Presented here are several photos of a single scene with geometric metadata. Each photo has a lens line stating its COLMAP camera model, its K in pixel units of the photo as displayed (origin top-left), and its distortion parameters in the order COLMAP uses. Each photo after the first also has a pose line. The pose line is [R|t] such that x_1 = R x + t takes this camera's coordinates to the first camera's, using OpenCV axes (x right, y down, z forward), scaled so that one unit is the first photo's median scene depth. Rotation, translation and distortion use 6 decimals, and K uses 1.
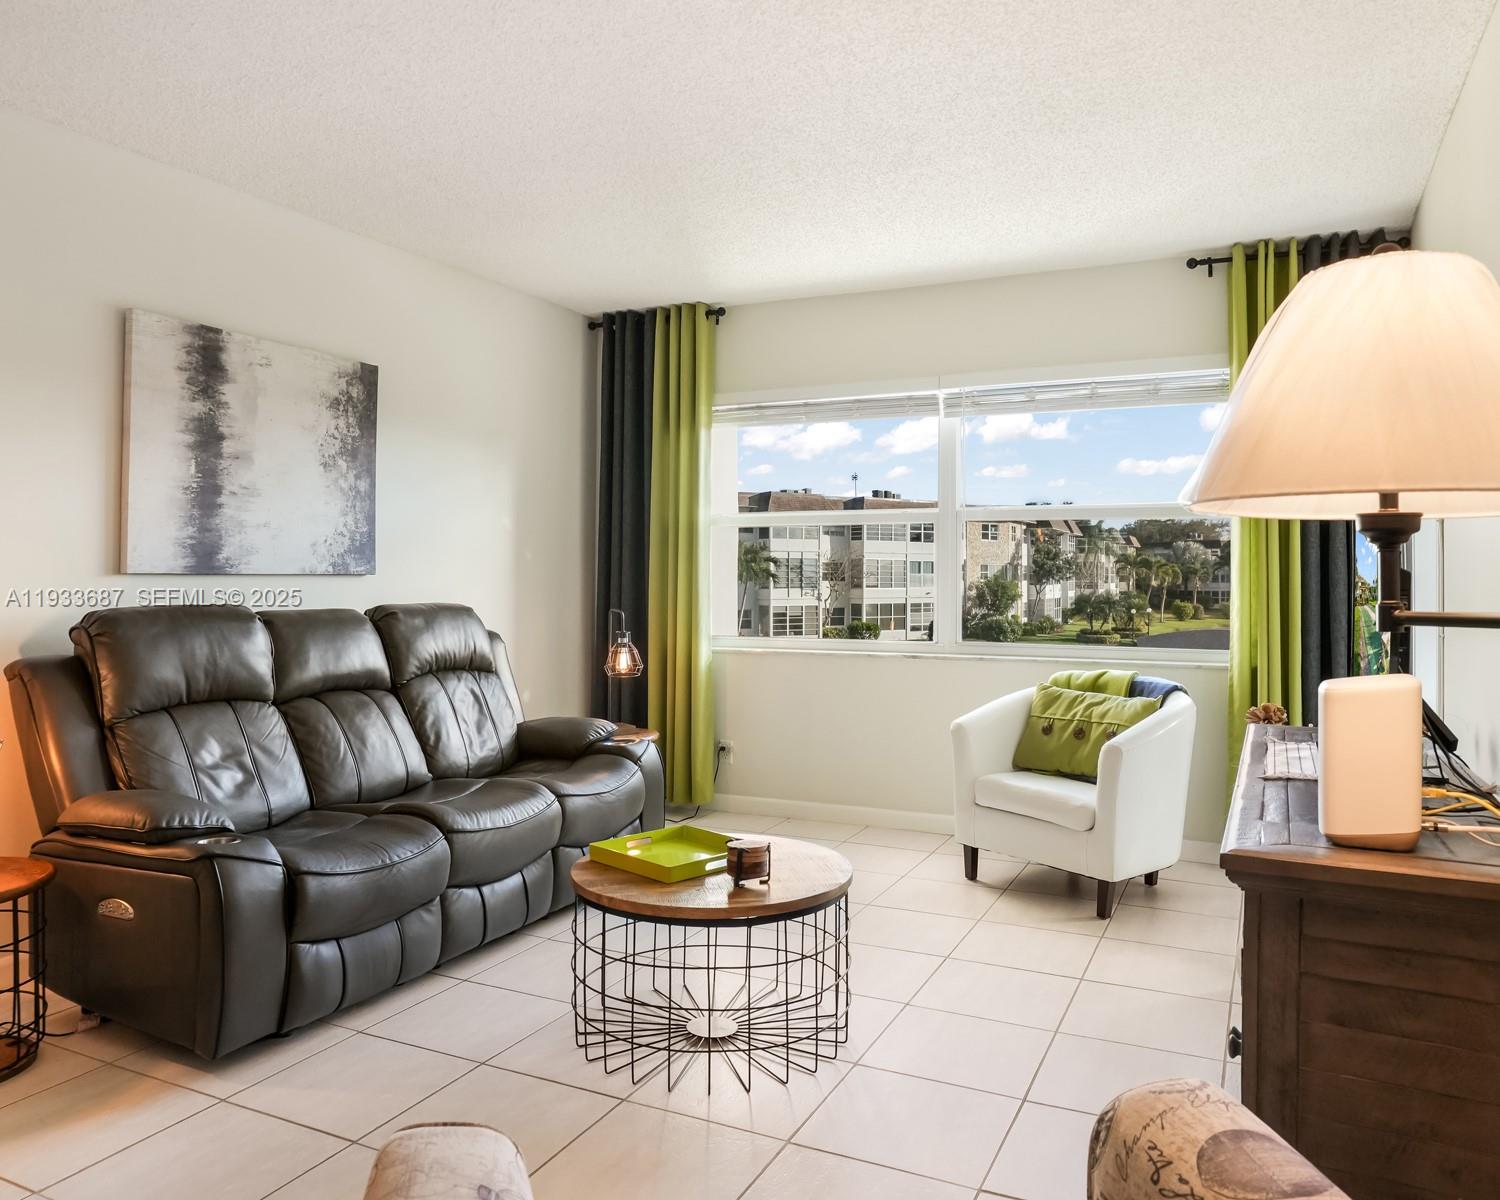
lens RADIAL K [[1080.1, 0, 753.5], [0, 1080.1, 570.4], [0, 0, 1]] dist [-0.032499, 0.001382]
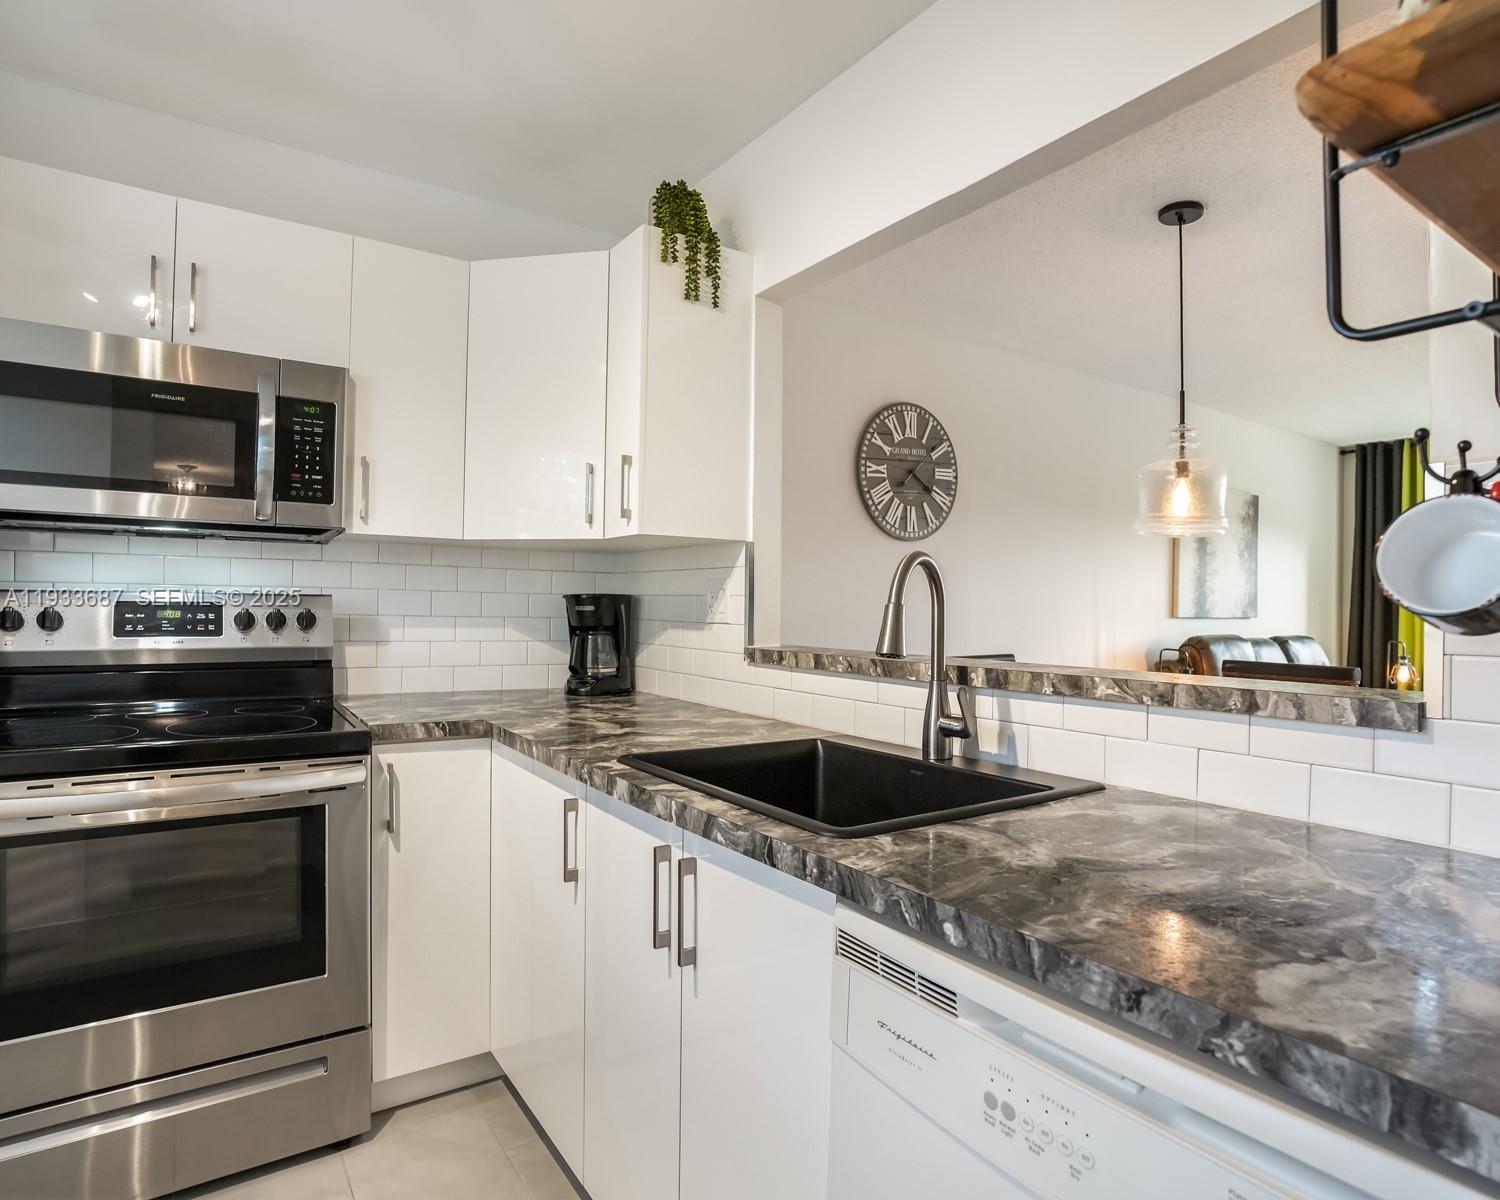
lens RADIAL K [[842.9, 0, 754.5], [0, 842.9, 604.5], [0, 0, 1]] dist [-0.074291, 0.031571]
pose [[0.872365, 0.007183, -0.488802, -0.421651], [-0.007315, 0.999972, 0.001640, -0.013992], [0.488800, 0.002145, 0.872393, -0.547616]]
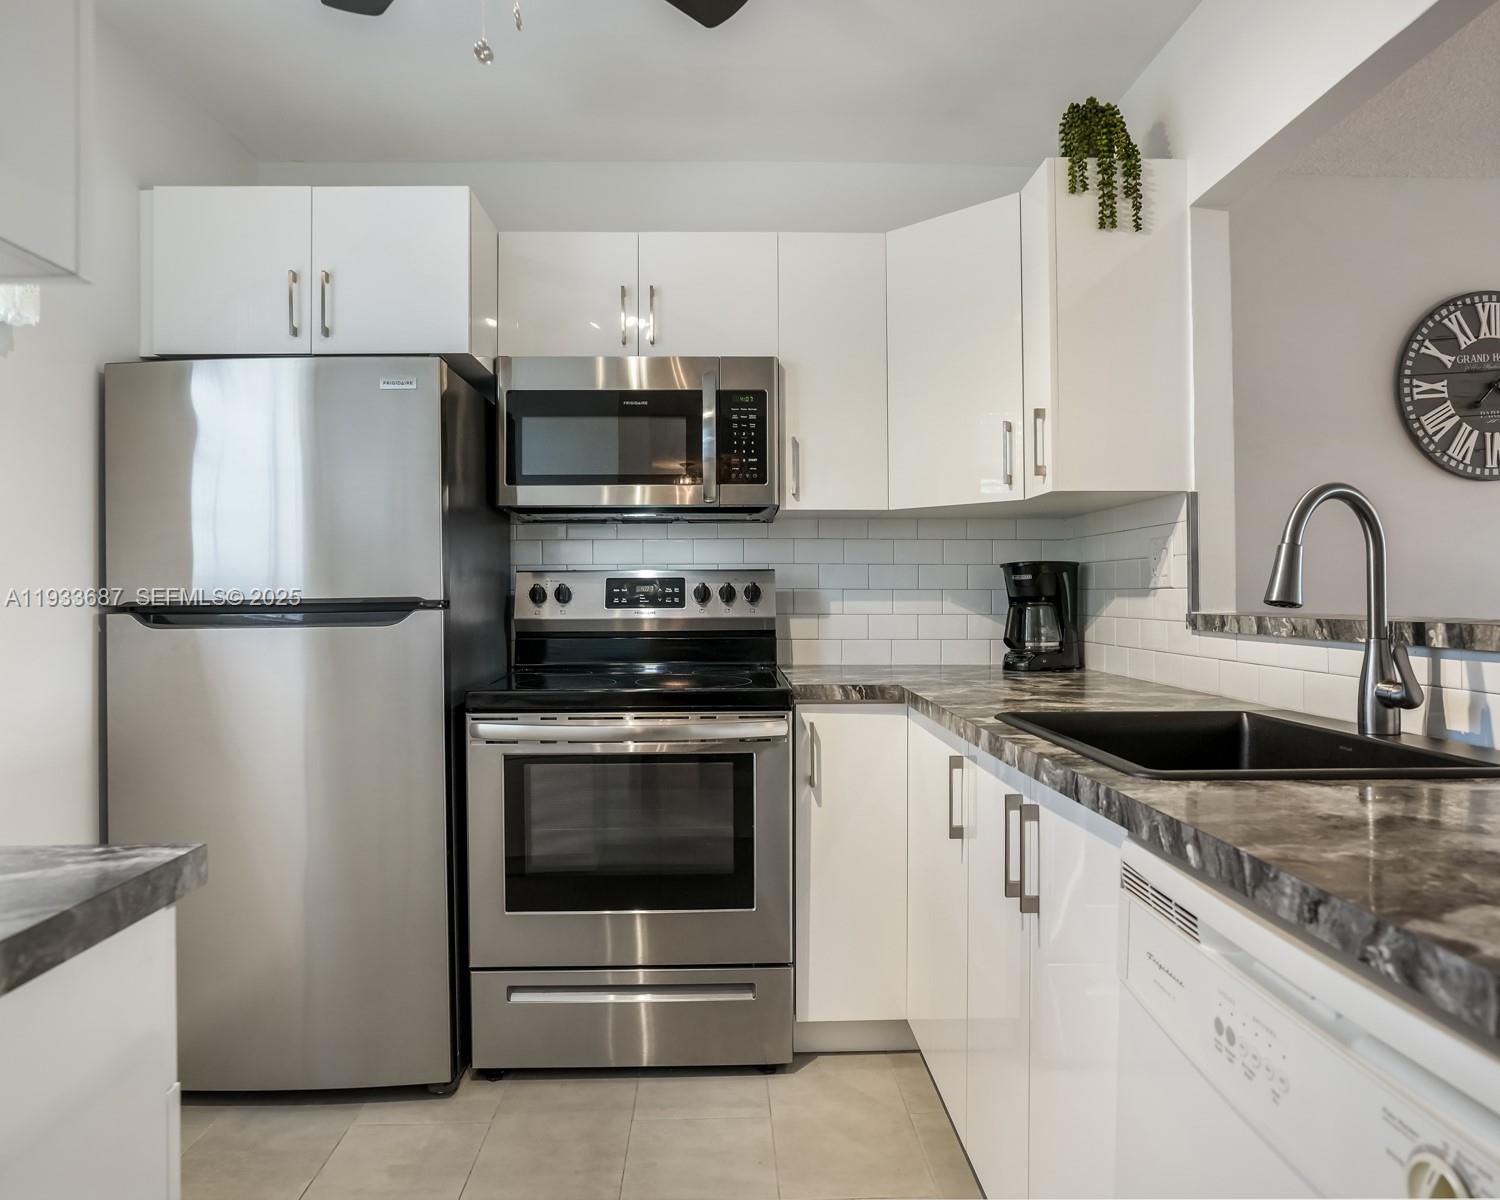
lens RADIAL K [[979.4, 0, 743.4], [0, 979.4, 591.0], [0, 0, 1]] dist [-0.060669, 0.039498]
pose [[0.467327, -0.010556, -0.884021, -0.329673], [0.012226, 0.999910, -0.005476, 0.001801], [0.884000, -0.008249, 0.467414, -0.549629]]
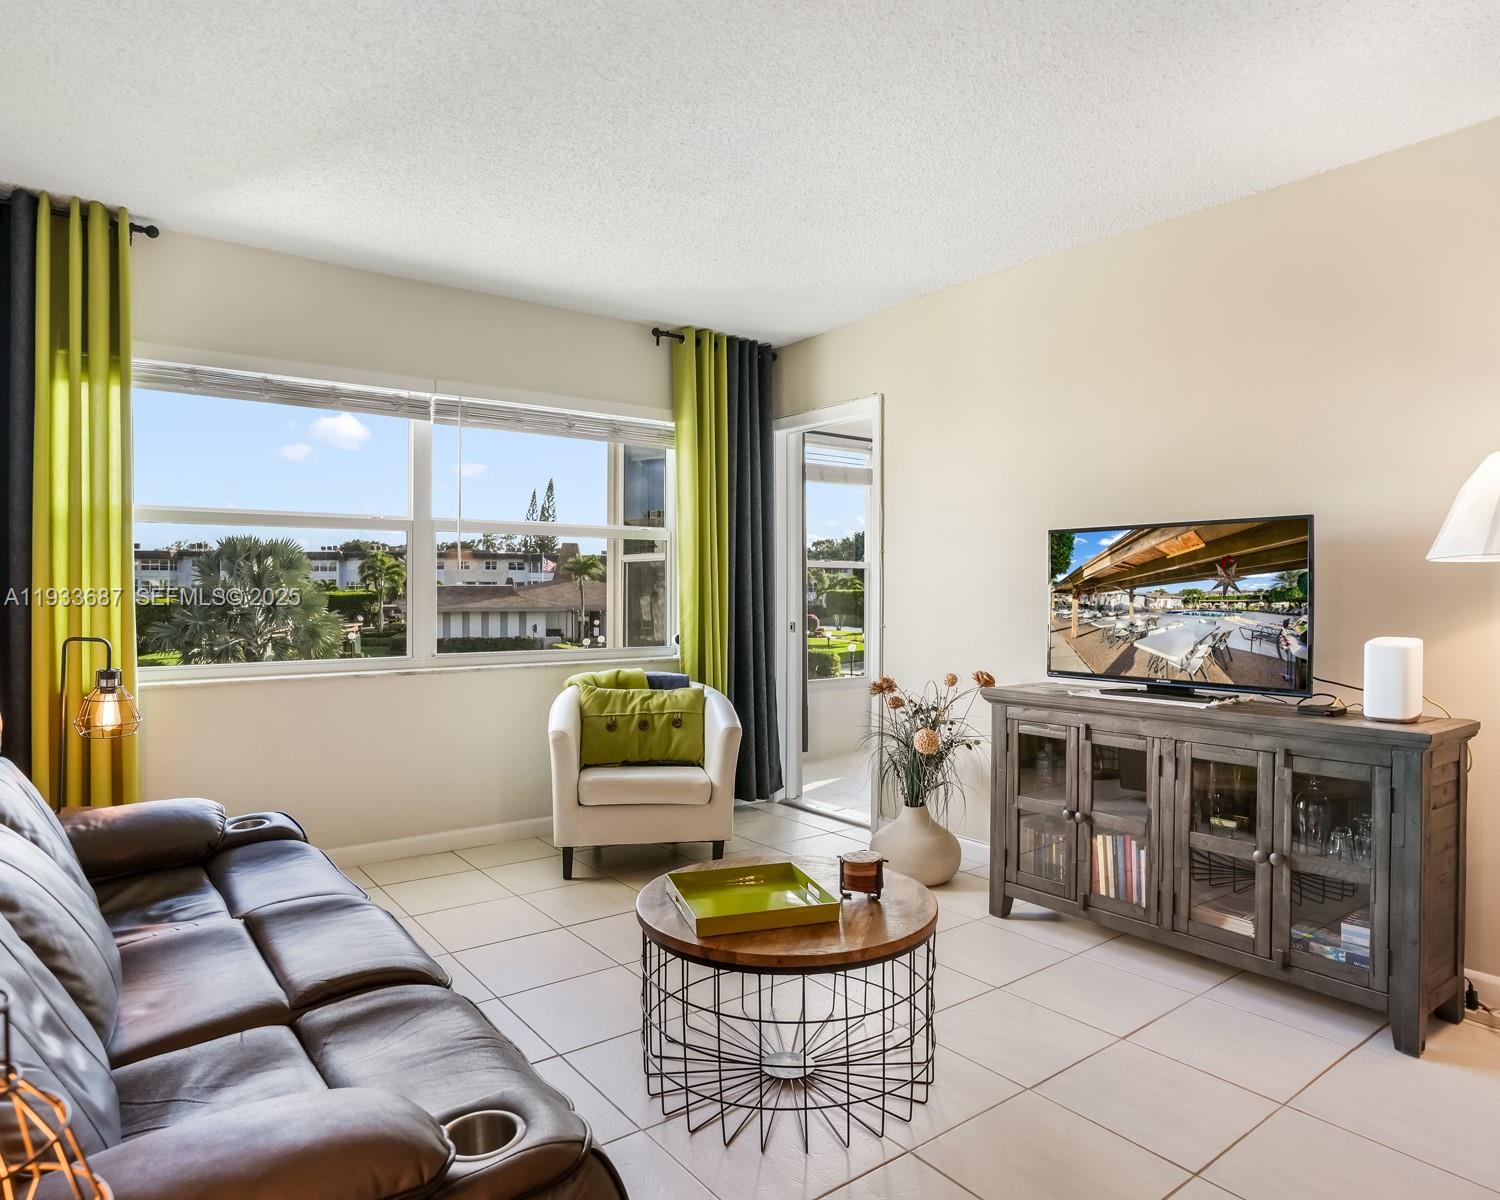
lens RADIAL K [[930.5, 0, 751.8], [0, 930.5, 593.1], [0, 0, 1]] dist [-0.069344, 0.041257]
pose [[0.448780, -0.006265, 0.893620, -0.521297], [-0.005148, 0.999941, 0.009596, 0.001198], [-0.893627, -0.008907, 0.448721, 0.451712]]
